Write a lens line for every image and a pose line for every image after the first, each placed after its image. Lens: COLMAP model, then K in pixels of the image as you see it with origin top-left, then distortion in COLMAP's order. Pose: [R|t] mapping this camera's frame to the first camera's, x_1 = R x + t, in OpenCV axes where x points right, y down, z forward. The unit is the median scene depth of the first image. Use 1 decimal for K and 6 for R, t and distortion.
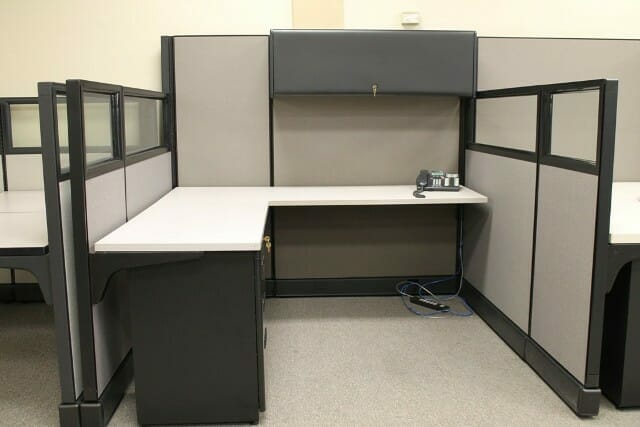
lens RADIAL K [[664.7, 0, 320.0], [0, 664.7, 213.5], [0, 0, 1]] dist [-0.073459, -0.017658]
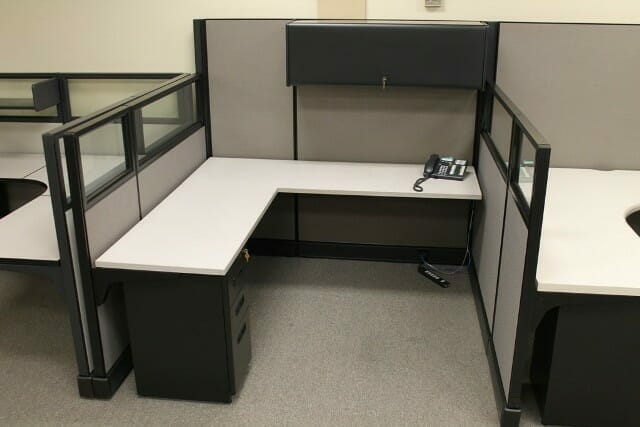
lens RADIAL K [[664.7, 0, 320.0], [0, 664.7, 213.5], [0, 0, 1]] dist [-0.073459, -0.017658]
pose [[0.983472, 0.061361, -0.170346, 0.168179], [-0.027885, 0.980929, 0.192354, -0.175975], [0.178900, -0.184425, 0.966427, -0.062376]]
